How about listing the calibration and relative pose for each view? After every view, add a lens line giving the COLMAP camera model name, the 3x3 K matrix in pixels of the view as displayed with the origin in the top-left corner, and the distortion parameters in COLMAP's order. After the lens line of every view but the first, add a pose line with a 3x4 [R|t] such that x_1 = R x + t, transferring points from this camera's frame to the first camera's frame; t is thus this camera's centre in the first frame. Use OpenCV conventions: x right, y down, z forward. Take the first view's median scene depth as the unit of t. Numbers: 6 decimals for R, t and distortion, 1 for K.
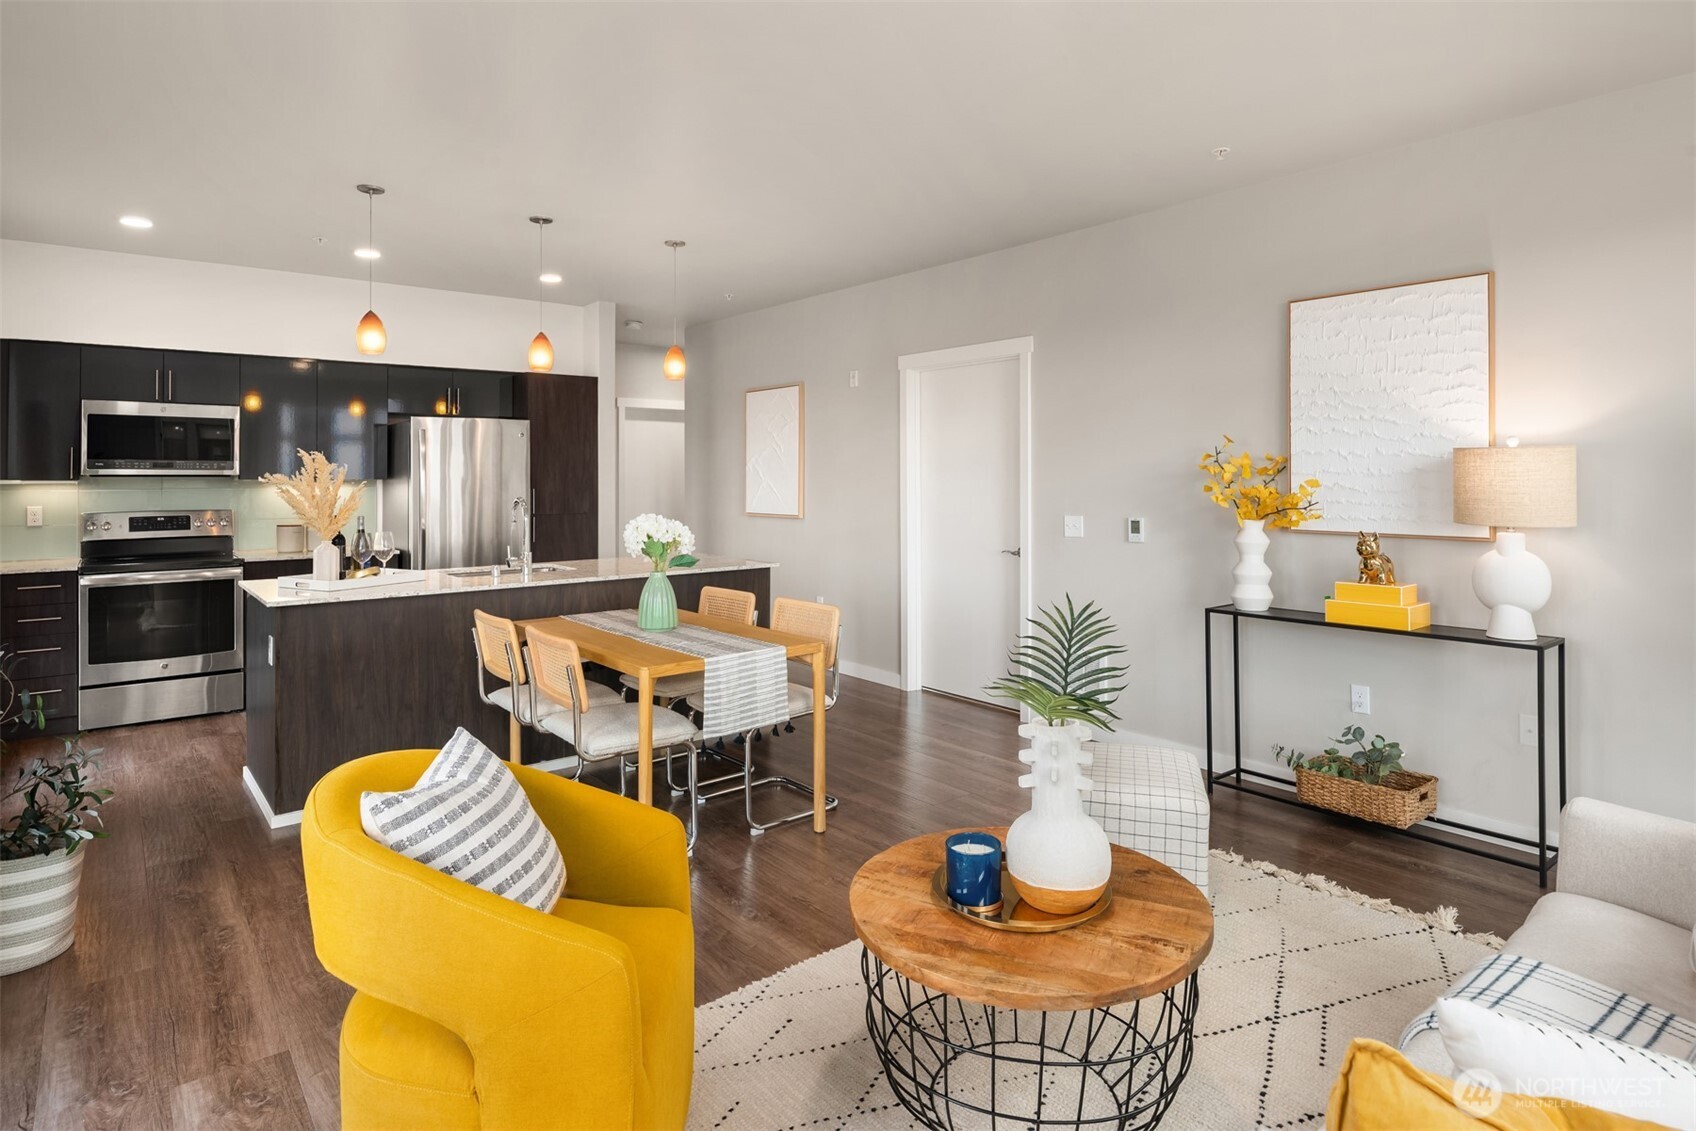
lens RADIAL K [[925.0, 0, 837.5], [0, 925.0, 460.2], [0, 0, 1]] dist [0.000294, -0.001713]
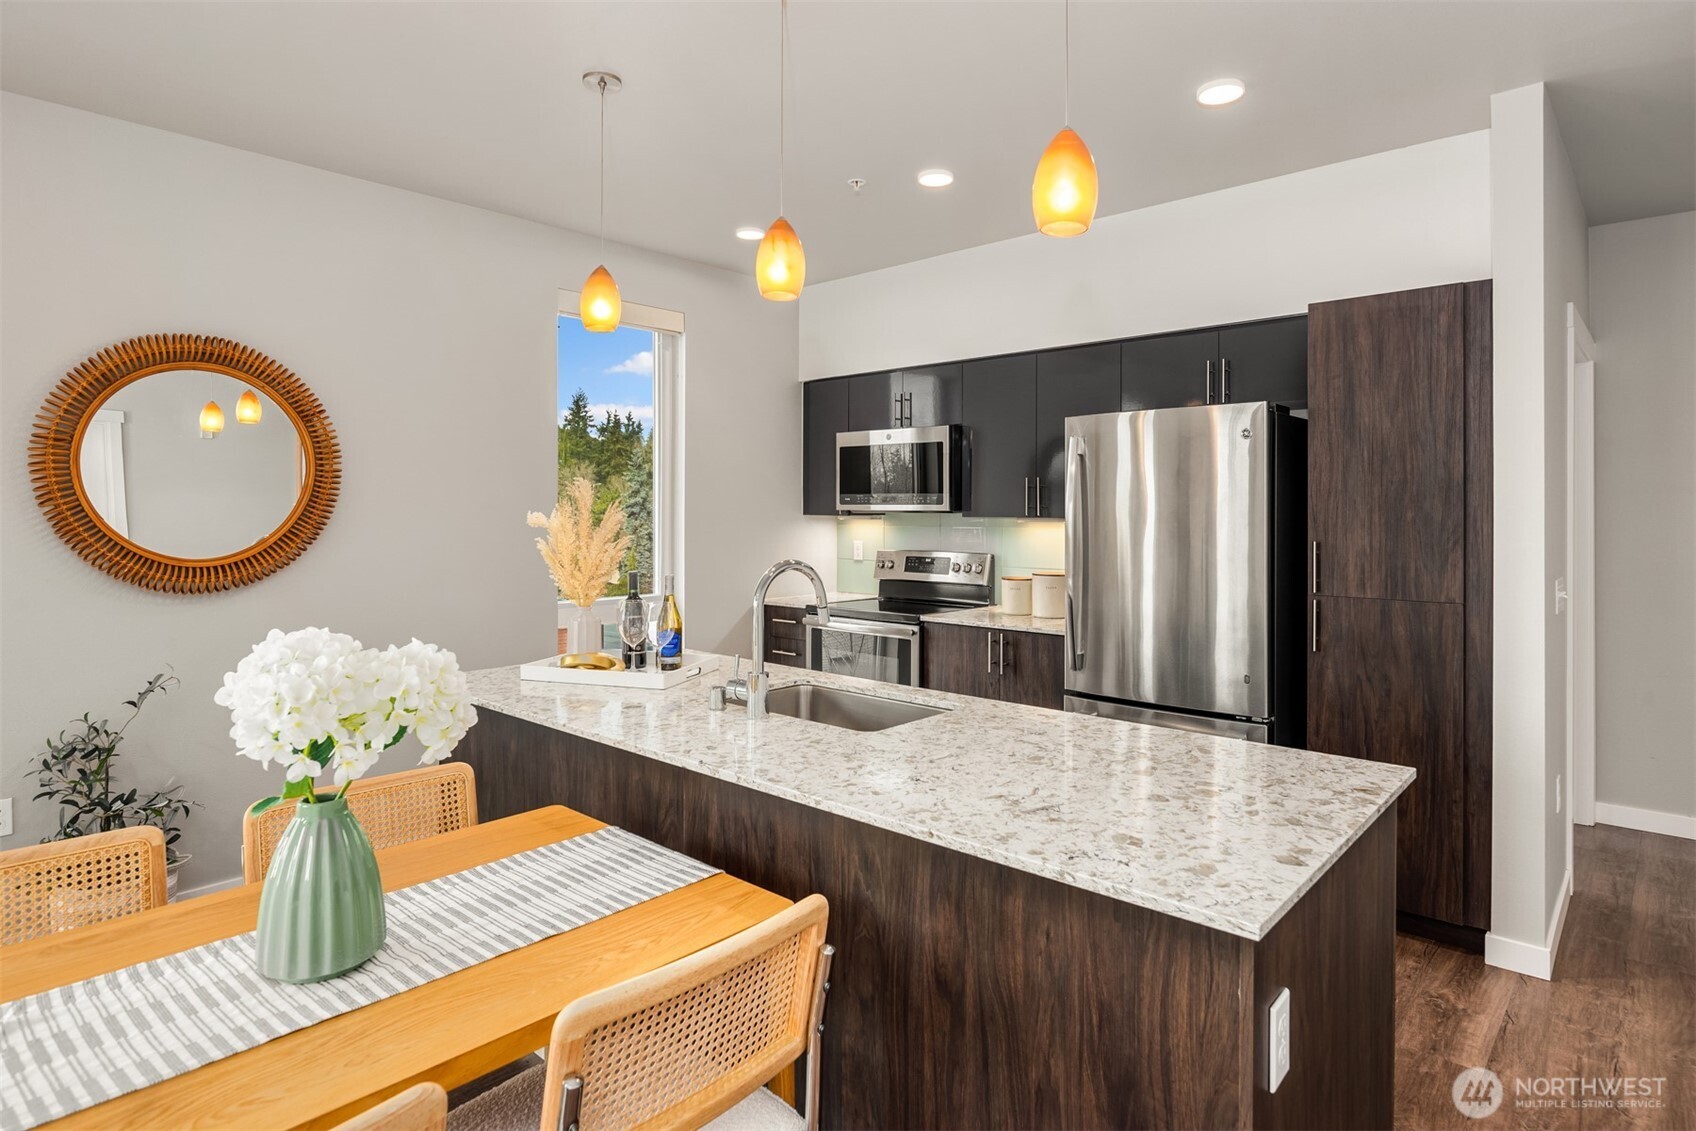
lens RADIAL K [[925.0, 0, 841.1], [0, 925.0, 501.0], [0, 0, 1]] dist [0.000294, -0.001713]
pose [[0.166964, -0.004770, -0.985951, 0.141055], [0.017413, 0.999847, -0.001889, 0.008135], [0.985809, -0.016853, 0.167021, 0.865416]]
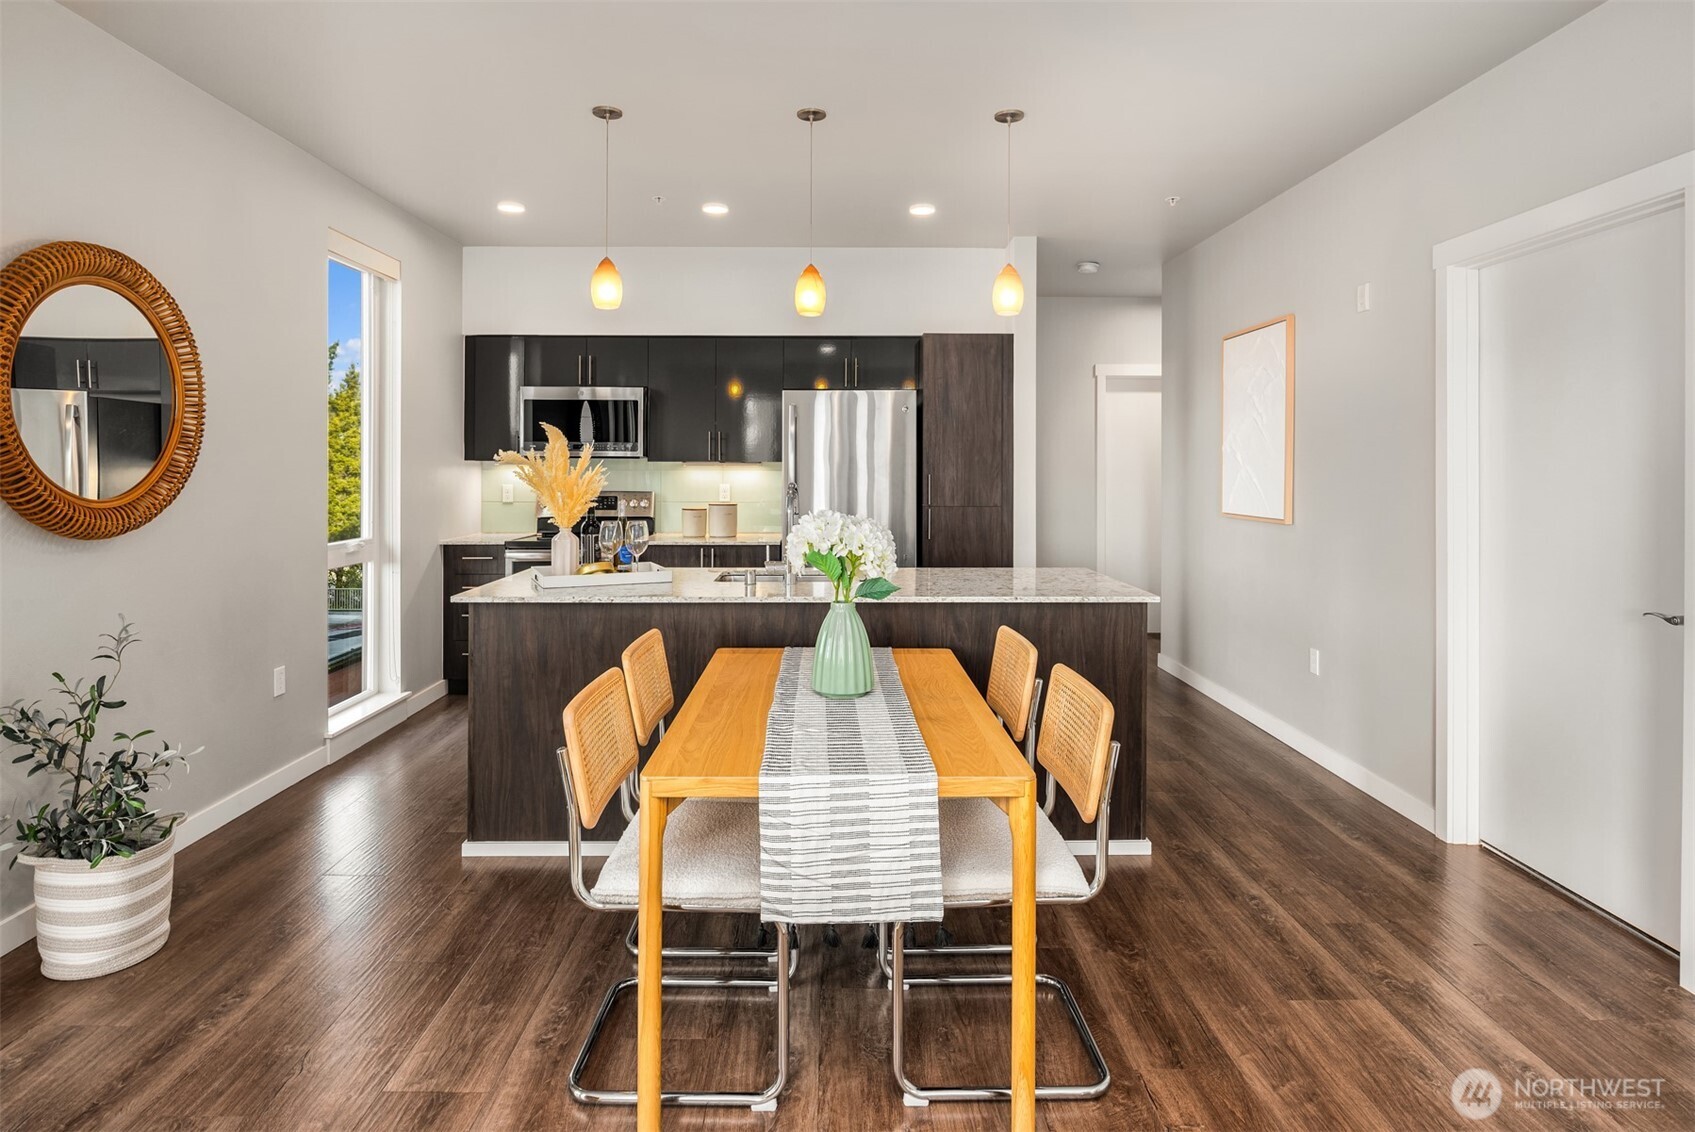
lens RADIAL K [[924.4, 0, 835.6], [0, 924.4, 461.1], [0, 0, 1]] dist [0.000294, -0.001713]
pose [[0.786957, 0.001310, -0.617006, 0.148101], [0.005815, 0.999938, 0.009540, 0.014052], [0.616980, -0.011096, 0.786900, 0.383311]]
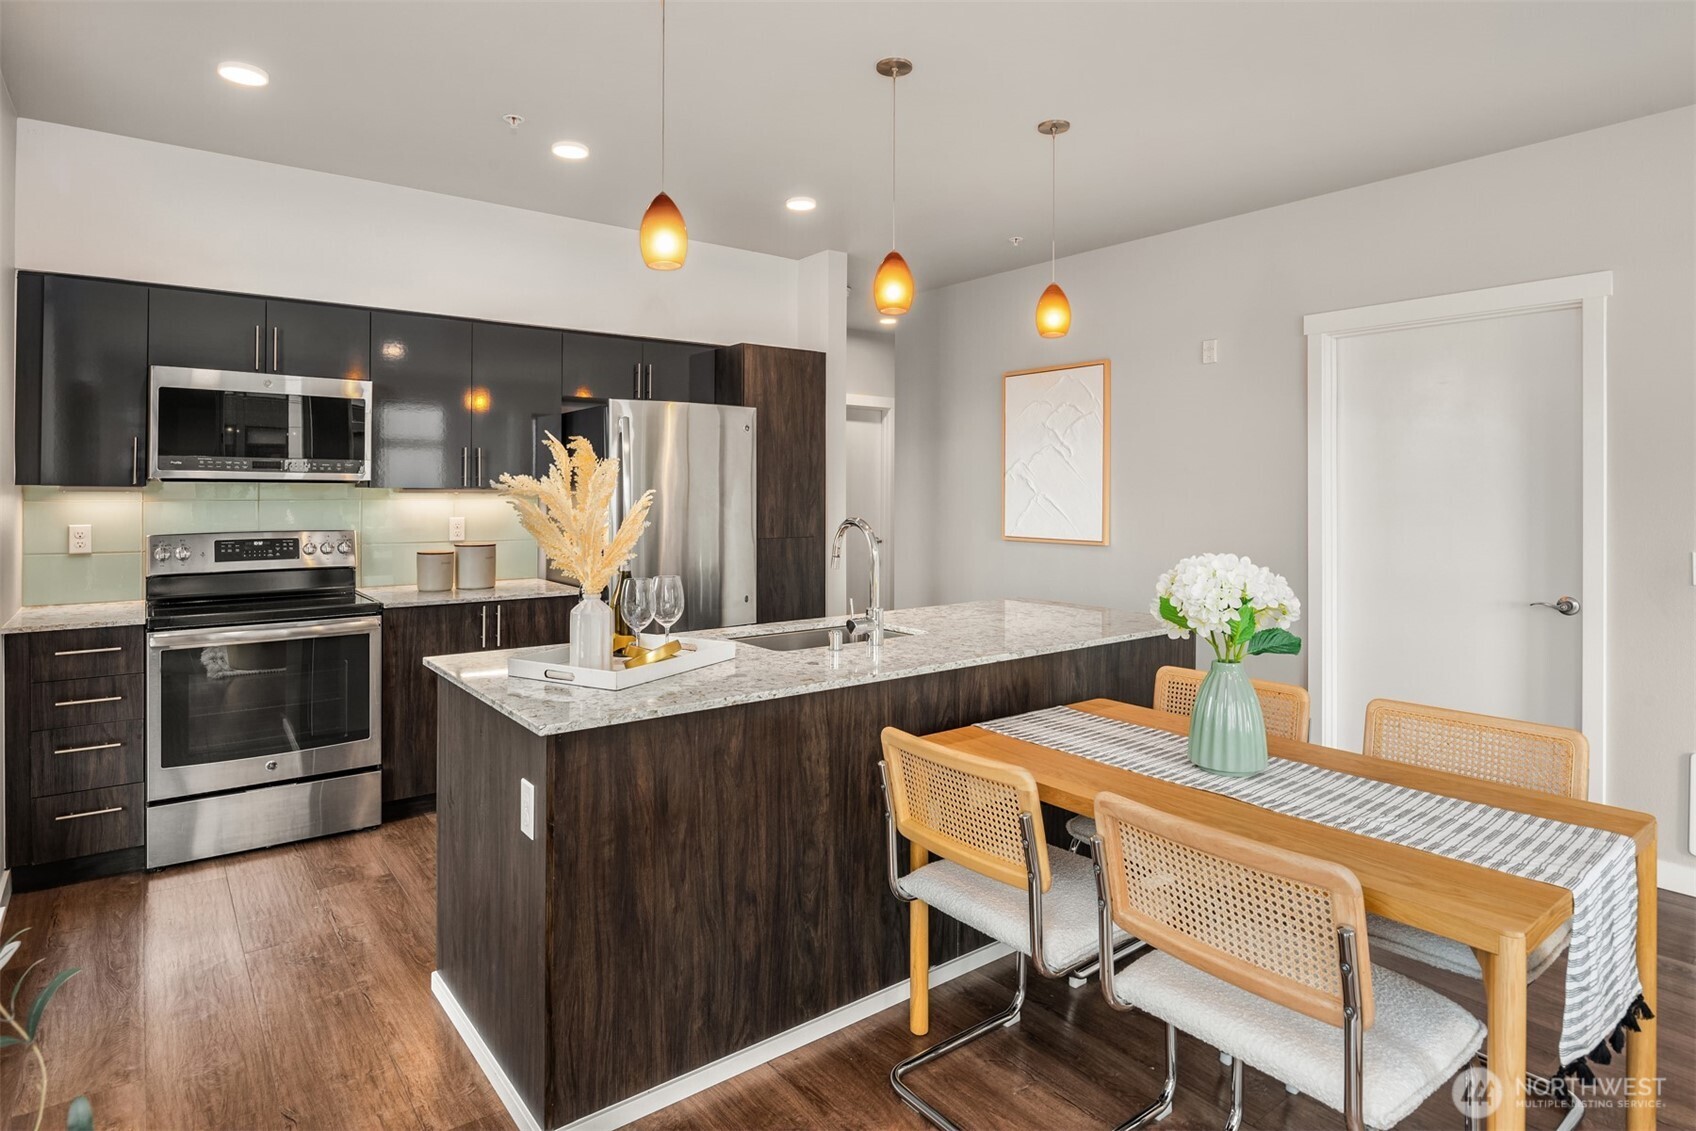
lens RADIAL K [[925.0, 0, 843.5], [0, 925.0, 479.6], [0, 0, 1]] dist [0.000294, -0.001713]
pose [[0.999803, 0.006022, -0.018929, -0.312262], [-0.005915, 0.999966, 0.005694, 0.010084], [0.018963, -0.005581, 0.999805, 0.351173]]
